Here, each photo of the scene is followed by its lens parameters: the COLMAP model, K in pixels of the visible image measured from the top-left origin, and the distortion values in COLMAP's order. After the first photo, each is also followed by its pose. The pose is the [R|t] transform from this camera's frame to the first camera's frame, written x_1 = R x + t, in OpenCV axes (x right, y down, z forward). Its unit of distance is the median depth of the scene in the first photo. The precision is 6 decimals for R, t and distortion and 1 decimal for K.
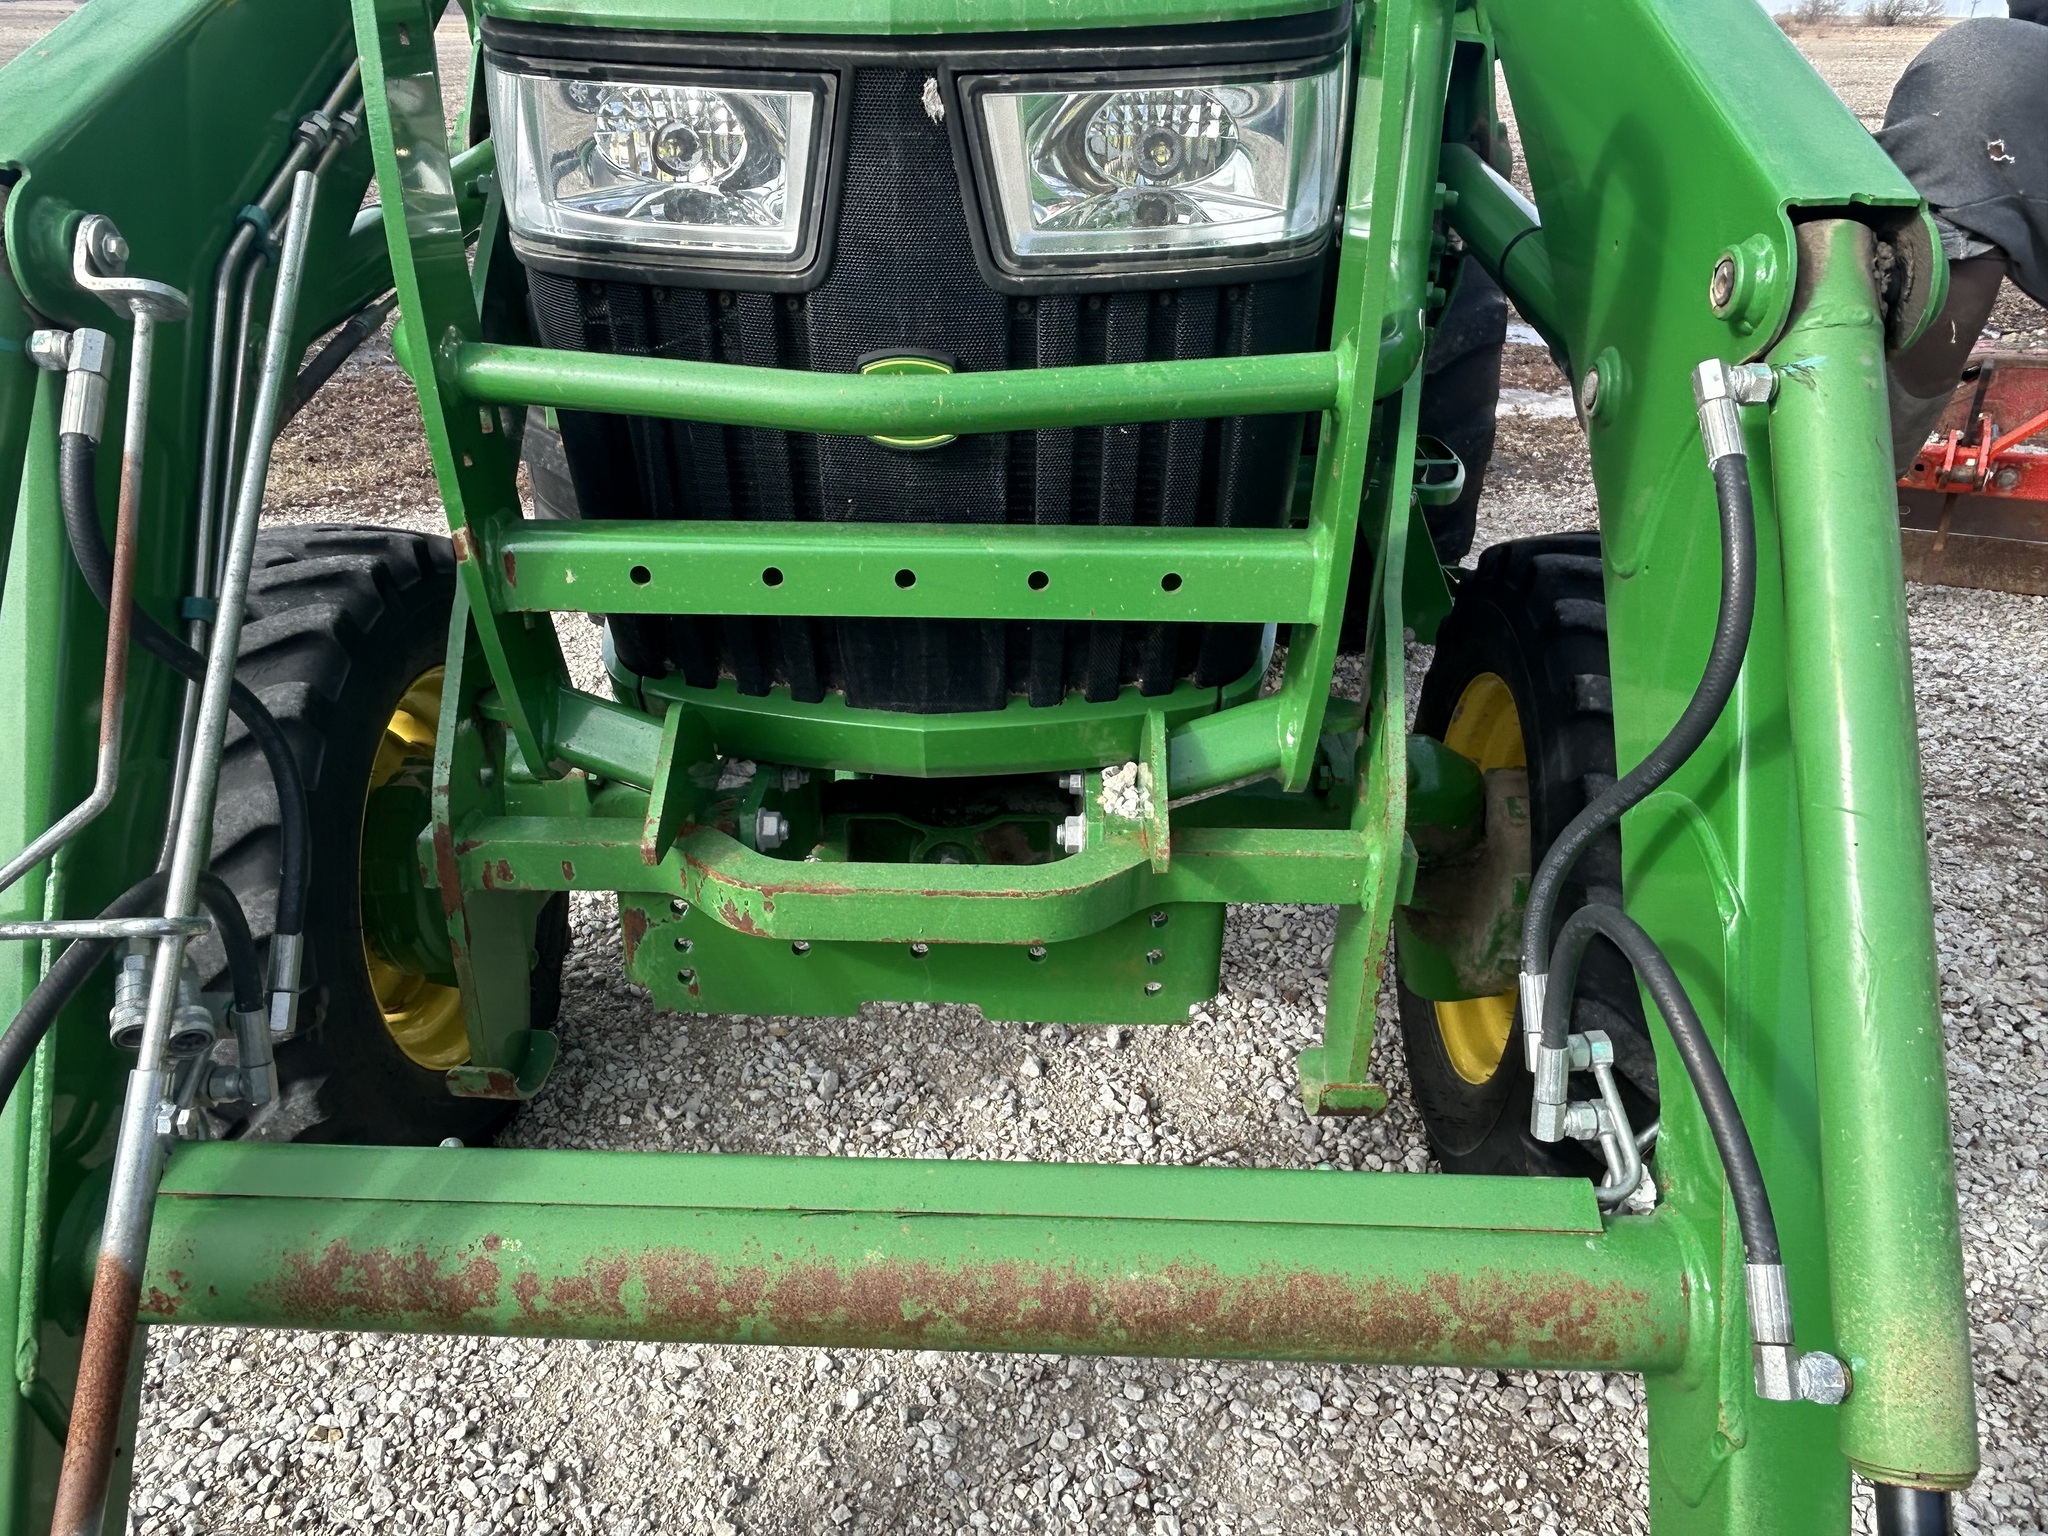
lens RADIAL K [[1549.4, 0, 1015.5], [0, 1549.4, 769.4], [0, 0, 1]] dist [0.021225, -0.025865]
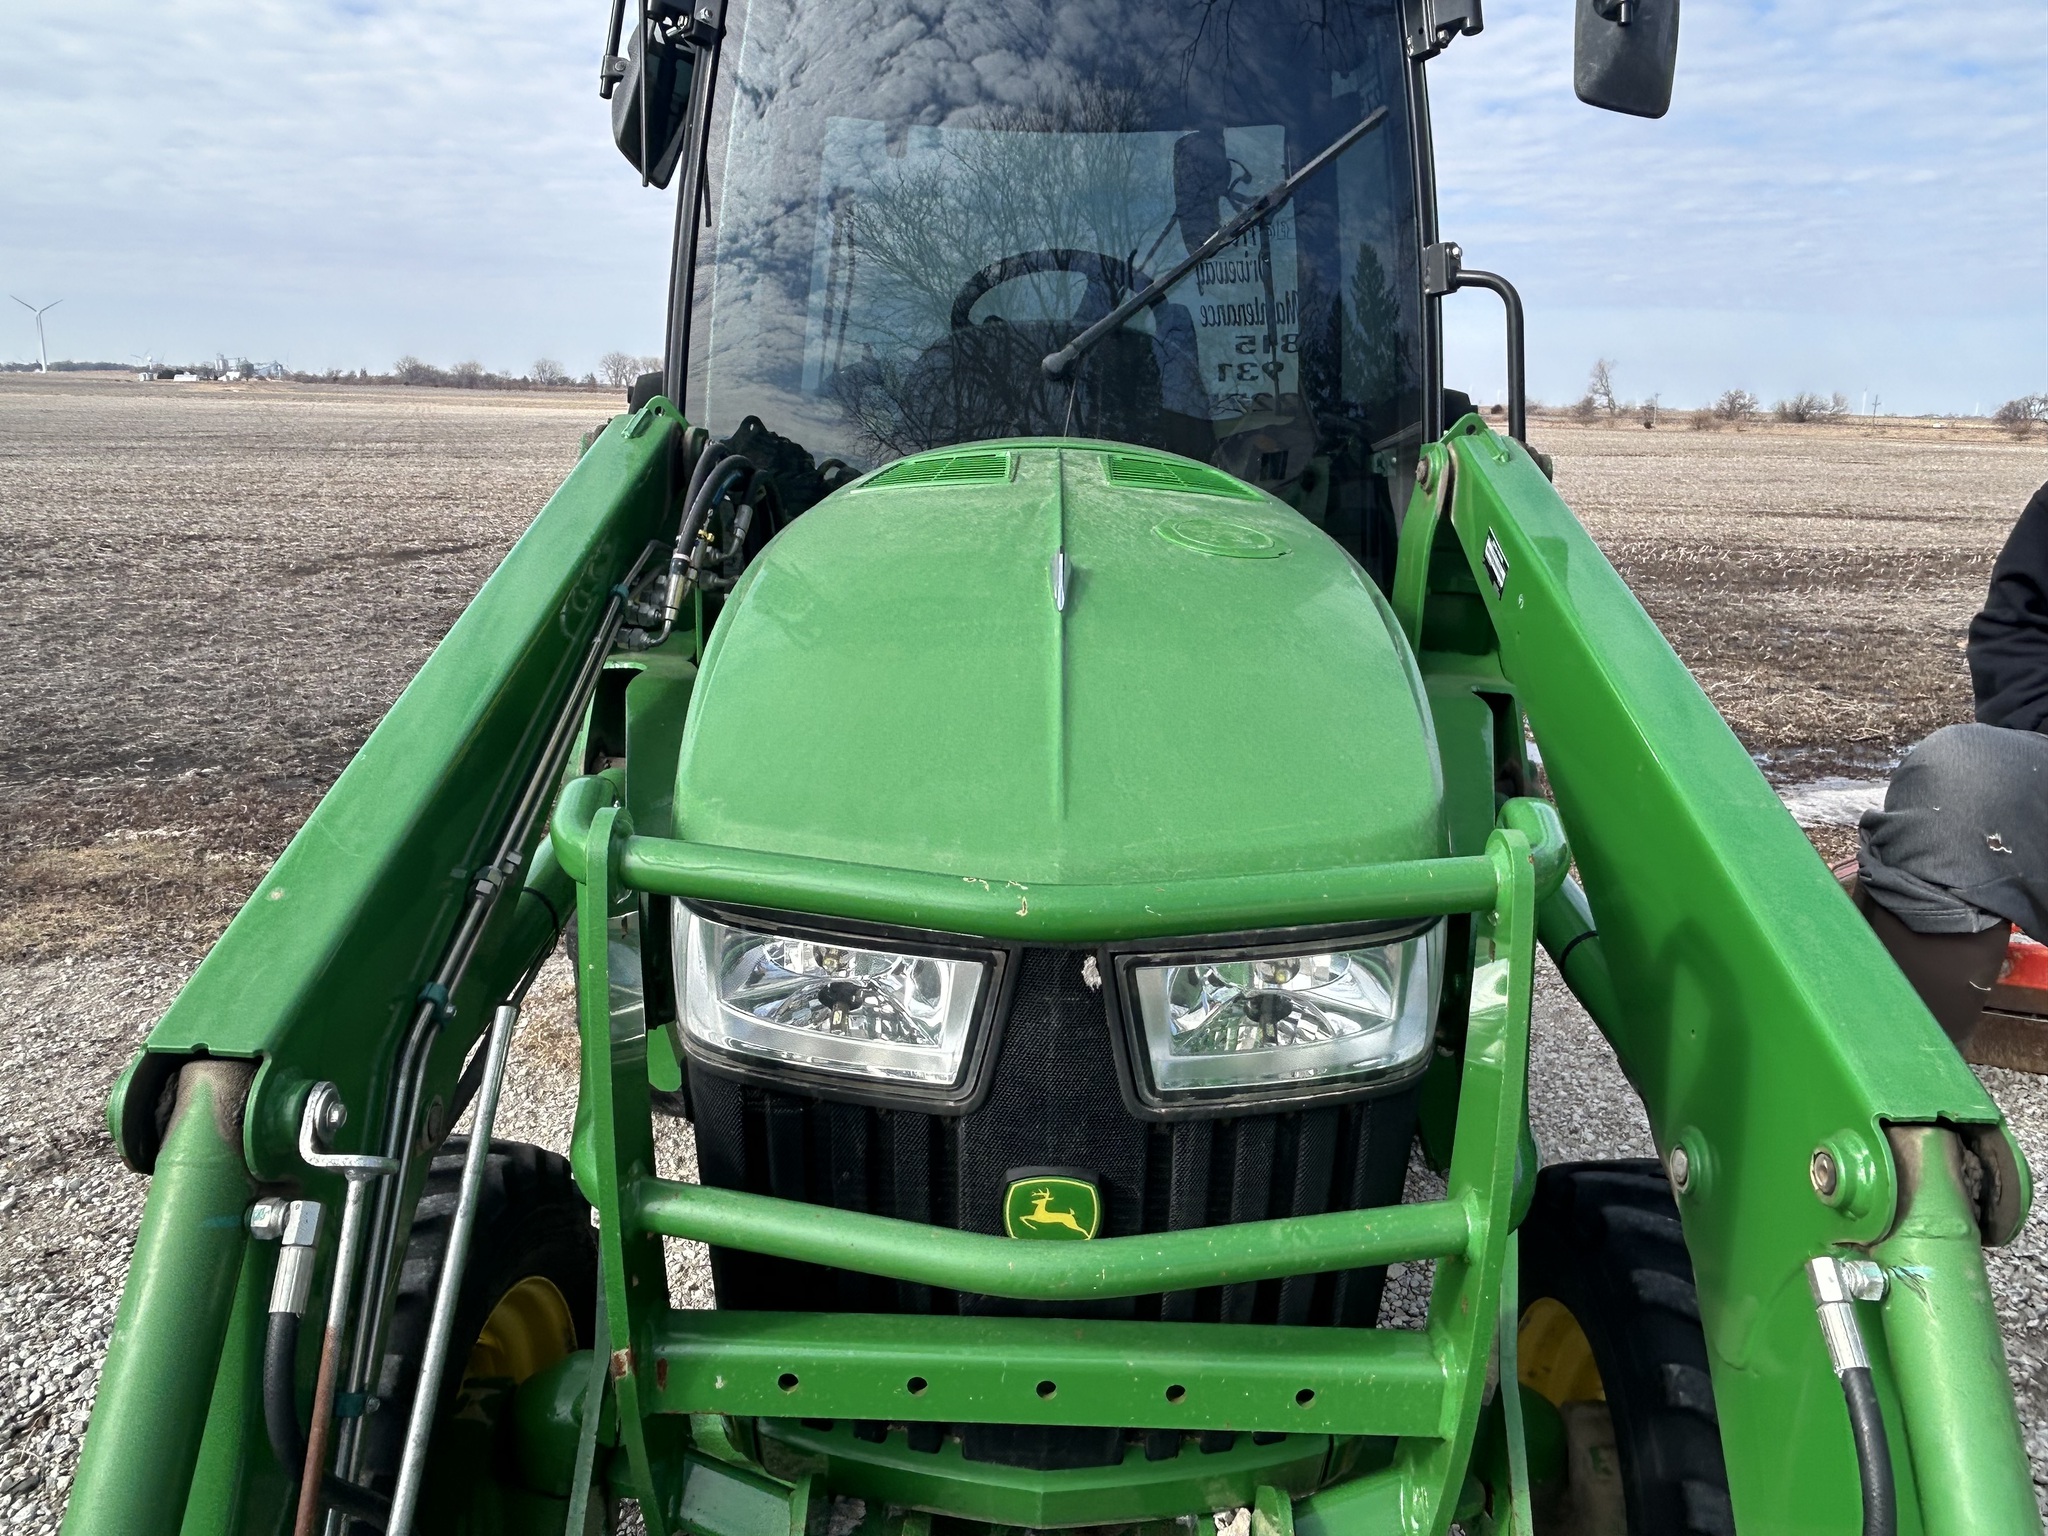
lens RADIAL K [[1548.8, 0, 1029.9], [0, 1548.8, 764.0], [0, 0, 1]] dist [0.014414, -0.007784]
pose [[0.999747, 0.016336, 0.015430, -0.114031], [-0.012272, 0.972129, -0.234126, -0.309645], [-0.018825, 0.233877, 0.972084, -0.106082]]
